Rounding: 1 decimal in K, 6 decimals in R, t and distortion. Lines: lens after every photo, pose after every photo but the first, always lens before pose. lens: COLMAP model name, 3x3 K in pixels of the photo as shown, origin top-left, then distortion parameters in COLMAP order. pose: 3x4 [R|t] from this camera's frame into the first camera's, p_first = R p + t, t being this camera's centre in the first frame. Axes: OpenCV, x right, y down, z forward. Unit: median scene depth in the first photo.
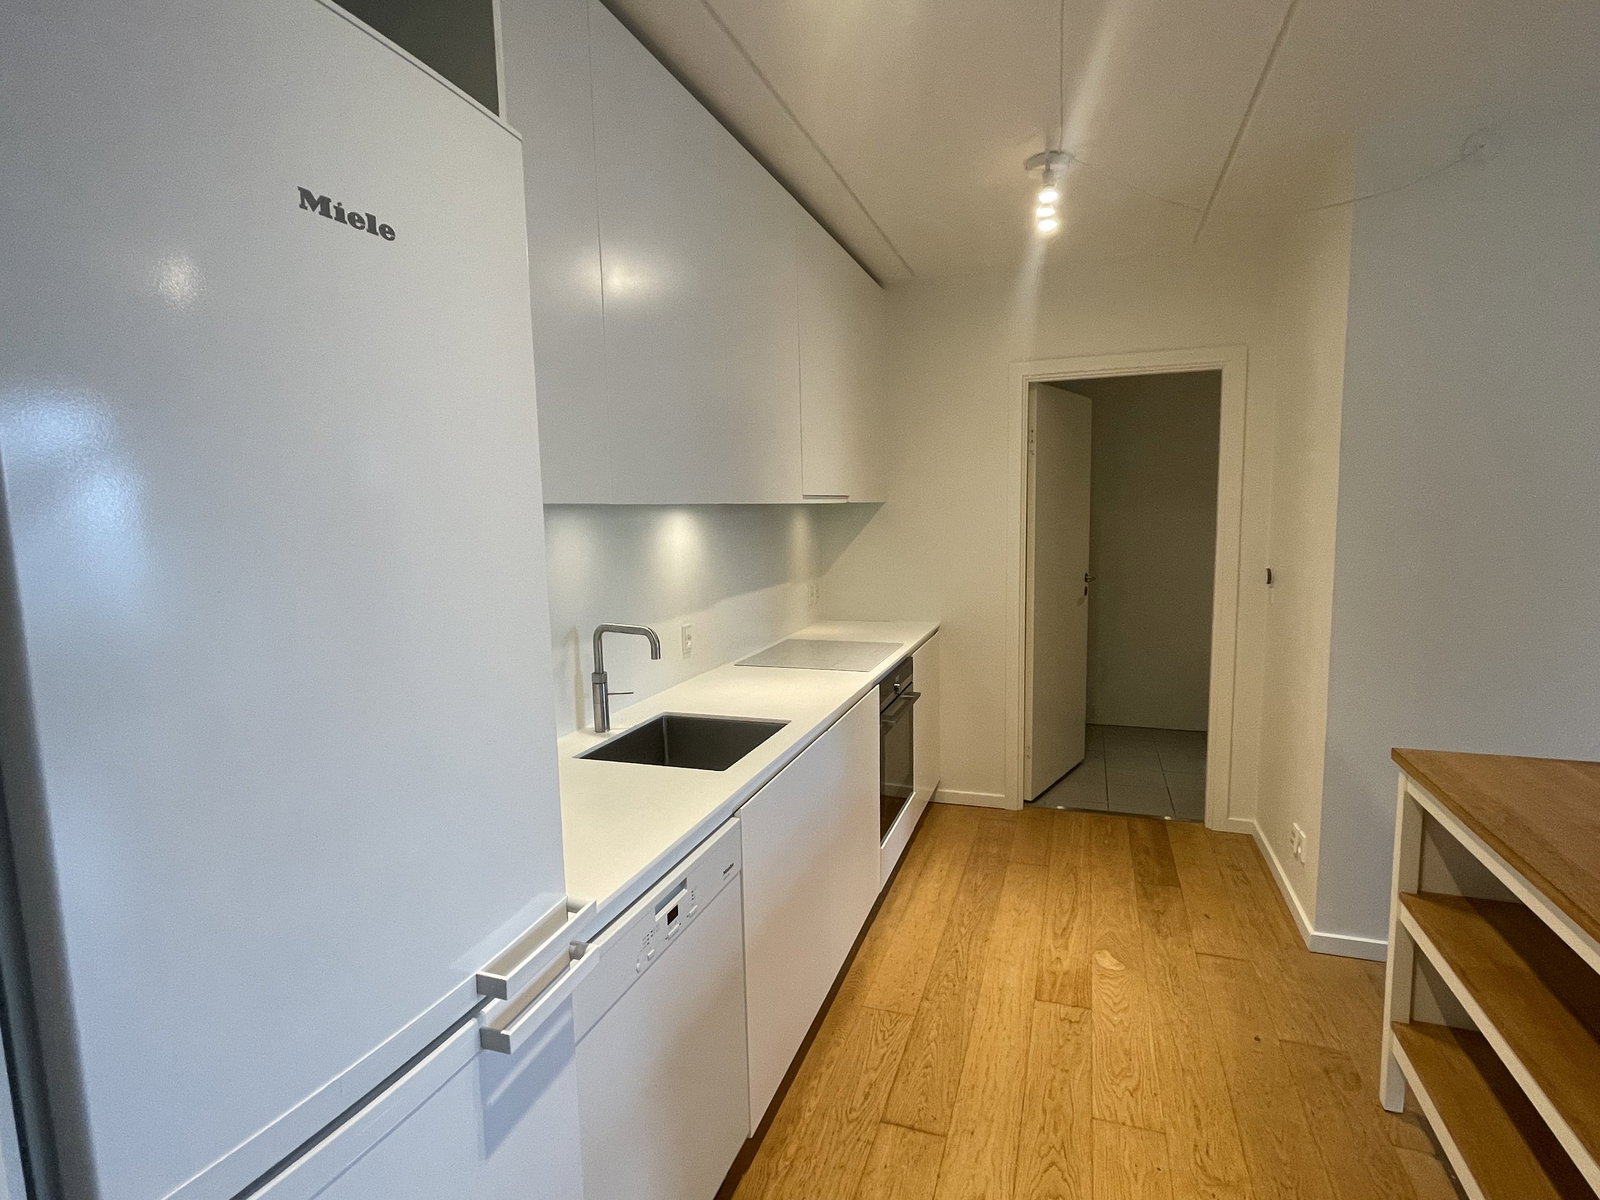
lens RADIAL K [[798.8, 0, 803.1], [0, 798.8, 601.6], [0, 0, 1]] dist [-0.010718, 0.005560]
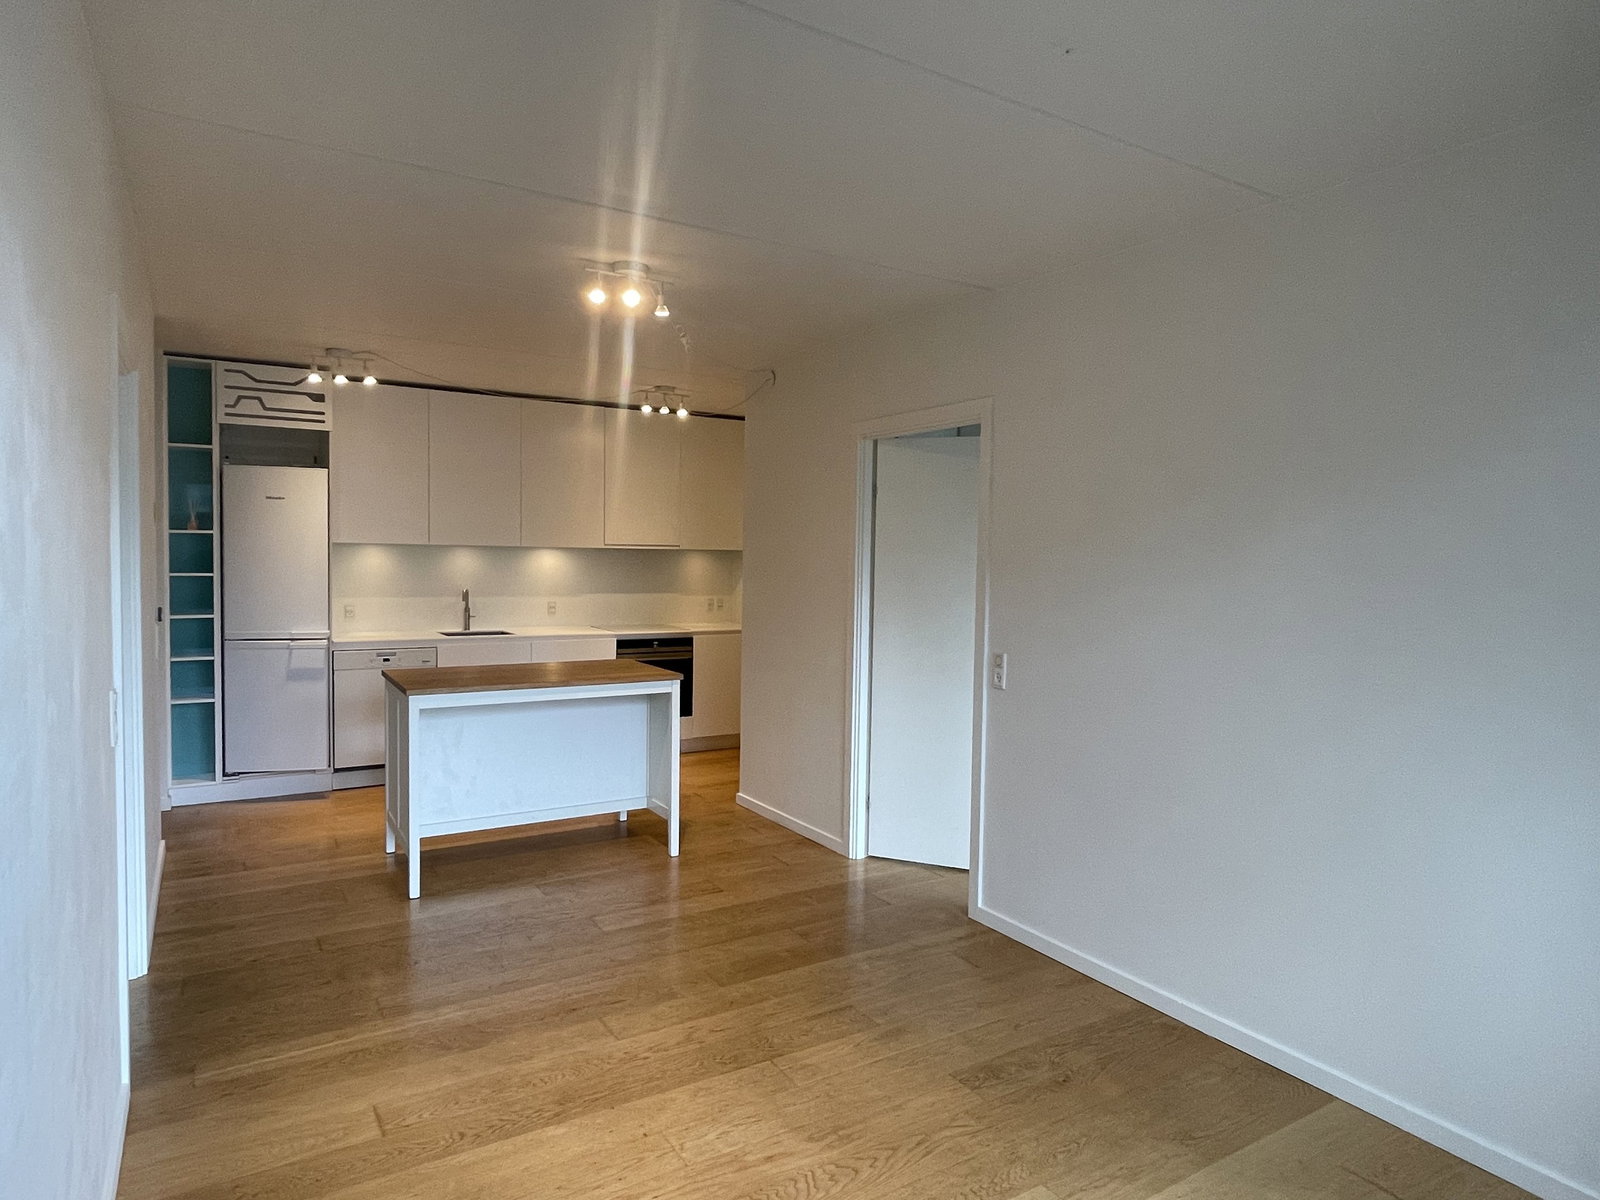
lens RADIAL K [[961.8, 0, 796.0], [0, 961.8, 597.2], [0, 0, 1]] dist [0.006544, -0.000488]
pose [[0.780975, 0.064722, -0.621200, 2.226525], [-0.109417, 0.993412, -0.034058, 0.038593], [0.614903, 0.094568, 0.782912, -0.719606]]
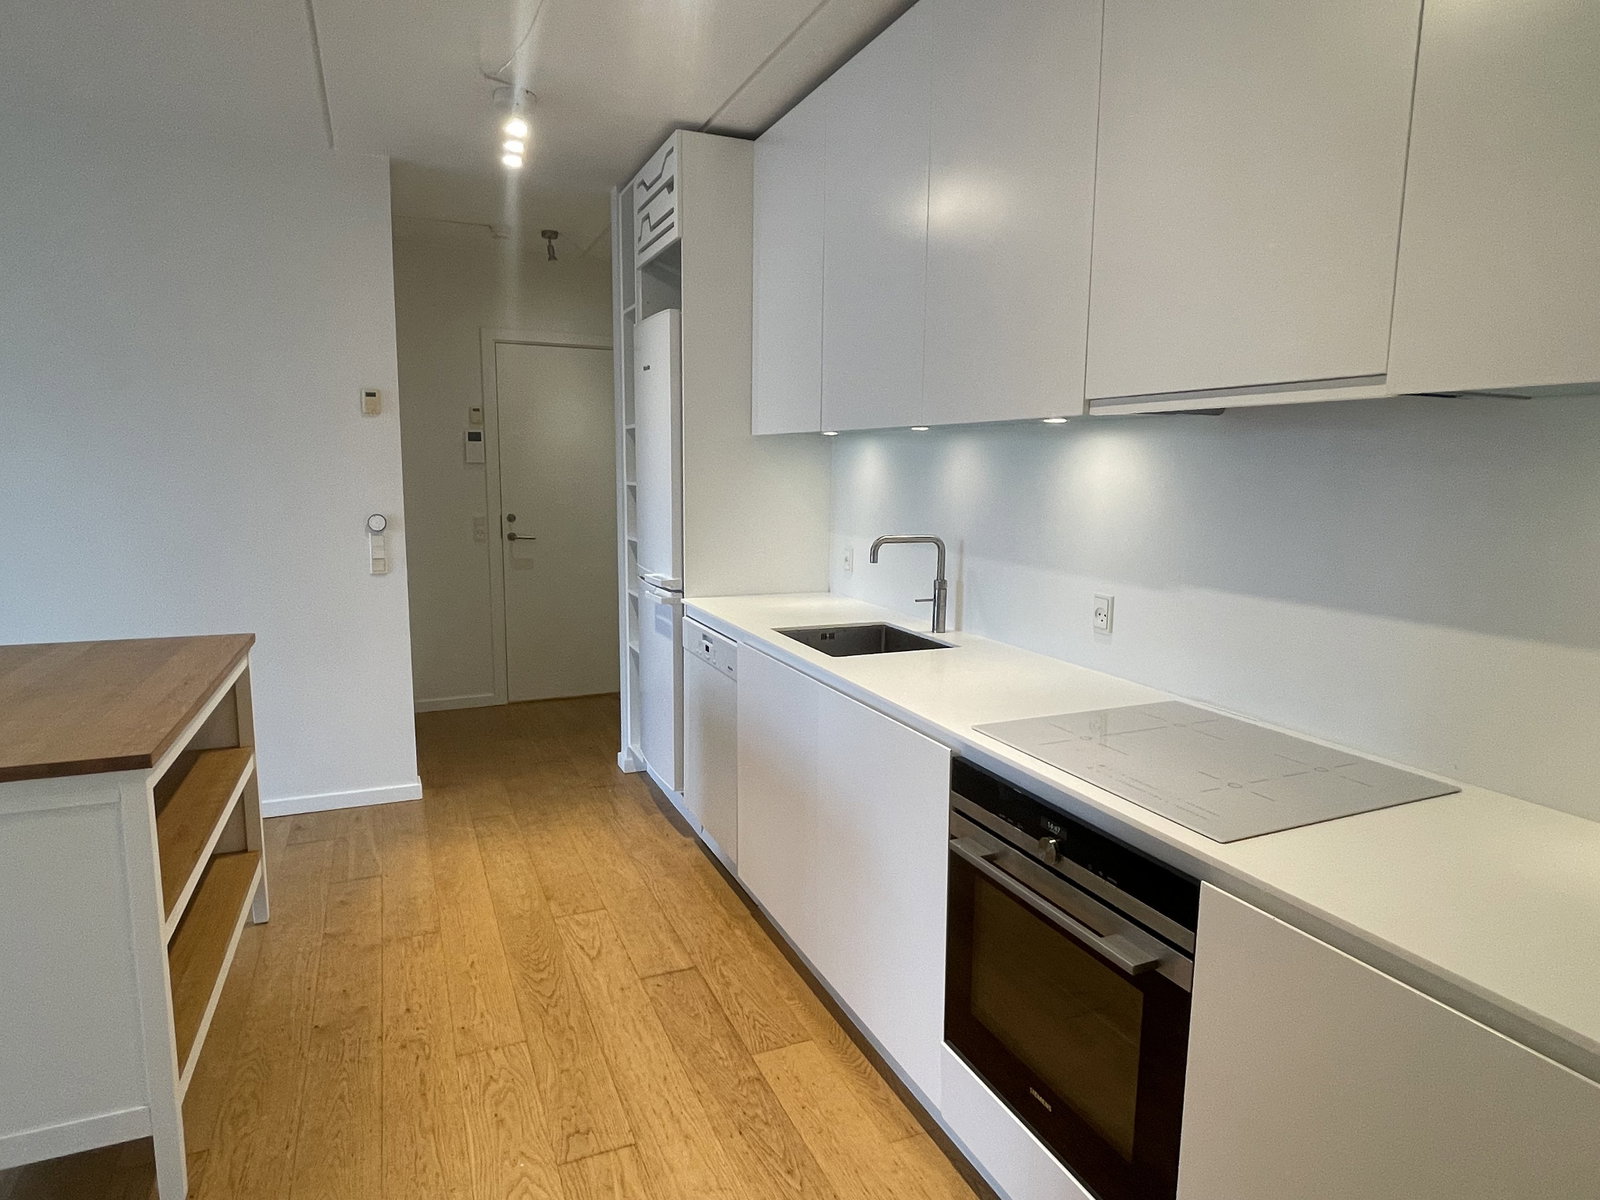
lens RADIAL K [[961.8, 0, 787.7], [0, 961.8, 577.8], [0, 0, 1]] dist [0.006544, -0.000488]
pose [[-0.739871, 0.101155, -0.665100, 0.695066], [-0.070044, 0.971675, 0.225700, -0.174039], [0.669092, 0.213575, -0.711830, 1.567628]]
